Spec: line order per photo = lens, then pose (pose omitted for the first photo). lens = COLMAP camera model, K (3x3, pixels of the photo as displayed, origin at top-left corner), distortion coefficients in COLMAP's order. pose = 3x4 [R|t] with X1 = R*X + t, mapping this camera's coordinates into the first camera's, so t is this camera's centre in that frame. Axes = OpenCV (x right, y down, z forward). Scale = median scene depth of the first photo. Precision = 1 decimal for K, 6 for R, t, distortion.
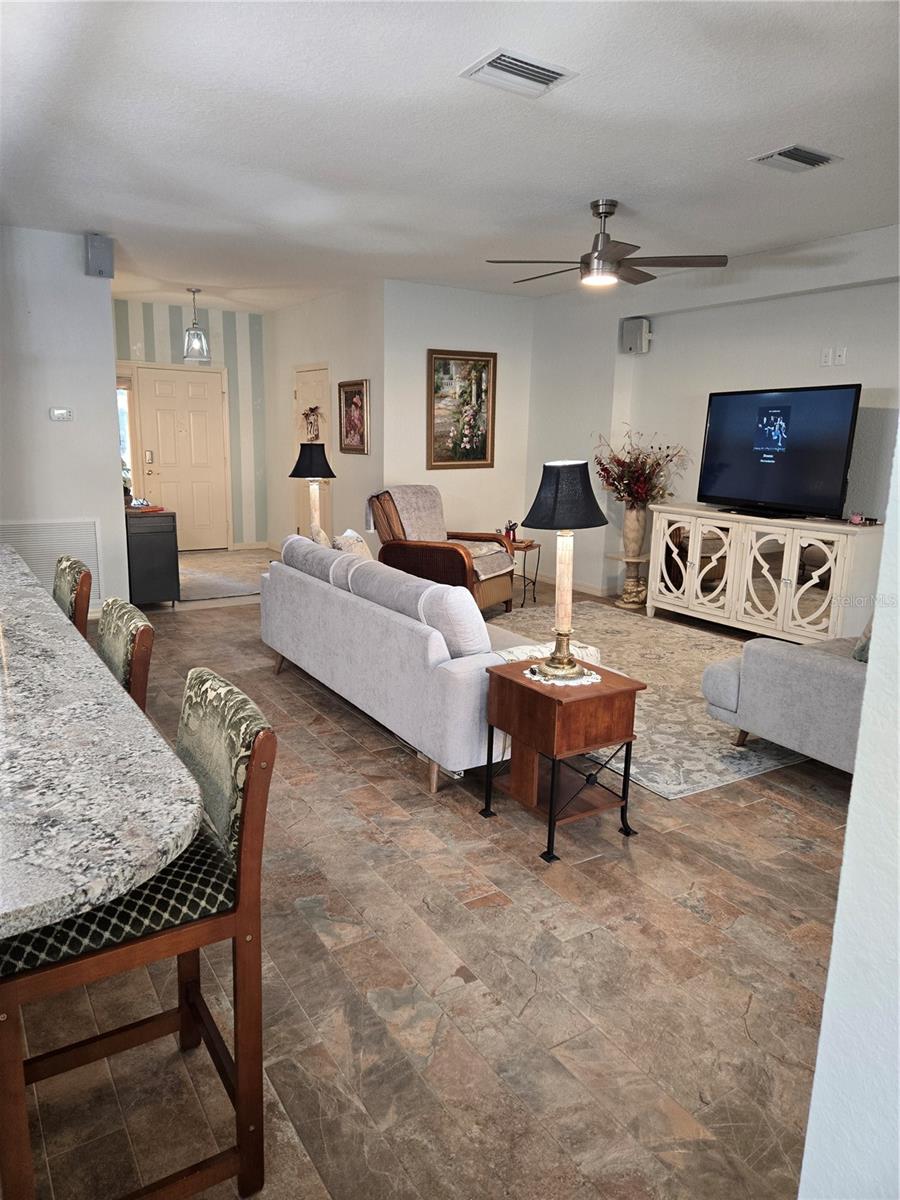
lens RADIAL K [[801.1, 0, 442.1], [0, 801.1, 606.0], [0, 0, 1]] dist [0.055349, -0.000254]
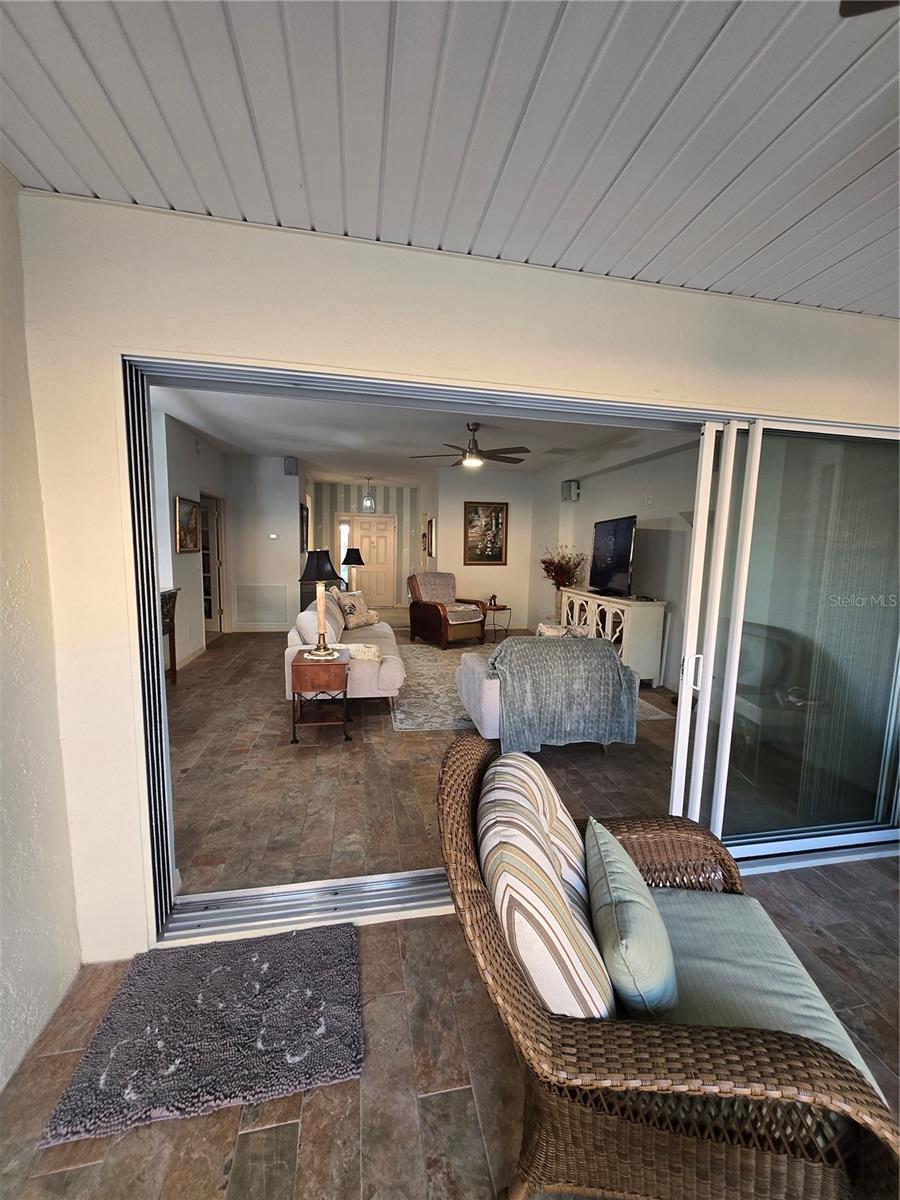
lens RADIAL K [[475.6, 0, 452.4], [0, 475.6, 608.5], [0, 0, 1]] dist [0.000926, 0.000044]
pose [[0.932153, 0.050451, -0.358531, 0.464298], [-0.084248, 0.993287, -0.079266, 0.019777], [0.352125, 0.104094, 0.930146, -0.005204]]
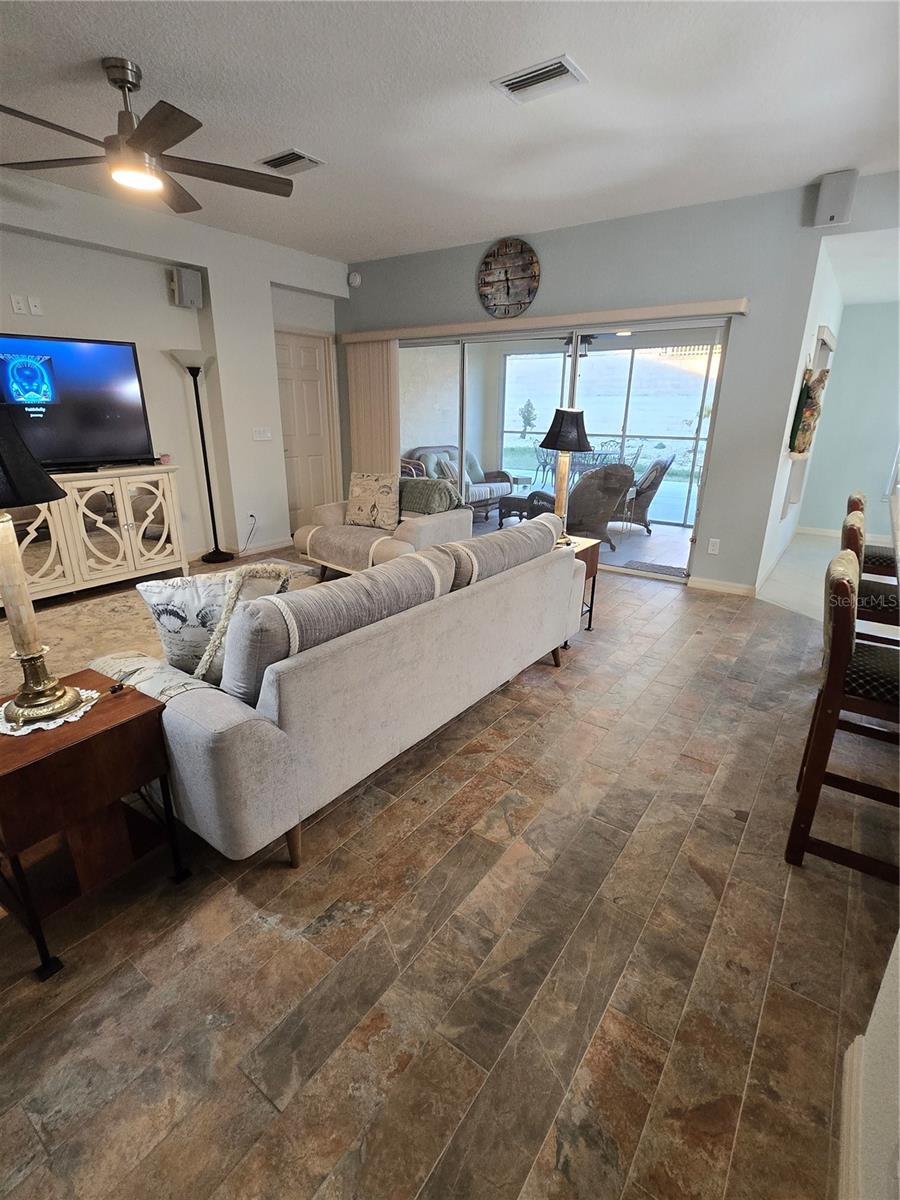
lens RADIAL K [[577.2, 0, 444.4], [0, 577.2, 600.8], [0, 0, 1]] dist [-0.002525, 0.000147]
pose [[-0.378549, -0.315667, 0.870089, -0.445144], [0.179304, 0.897229, 0.403523, -0.174362], [-0.908048, 0.308763, -0.283045, 0.839477]]
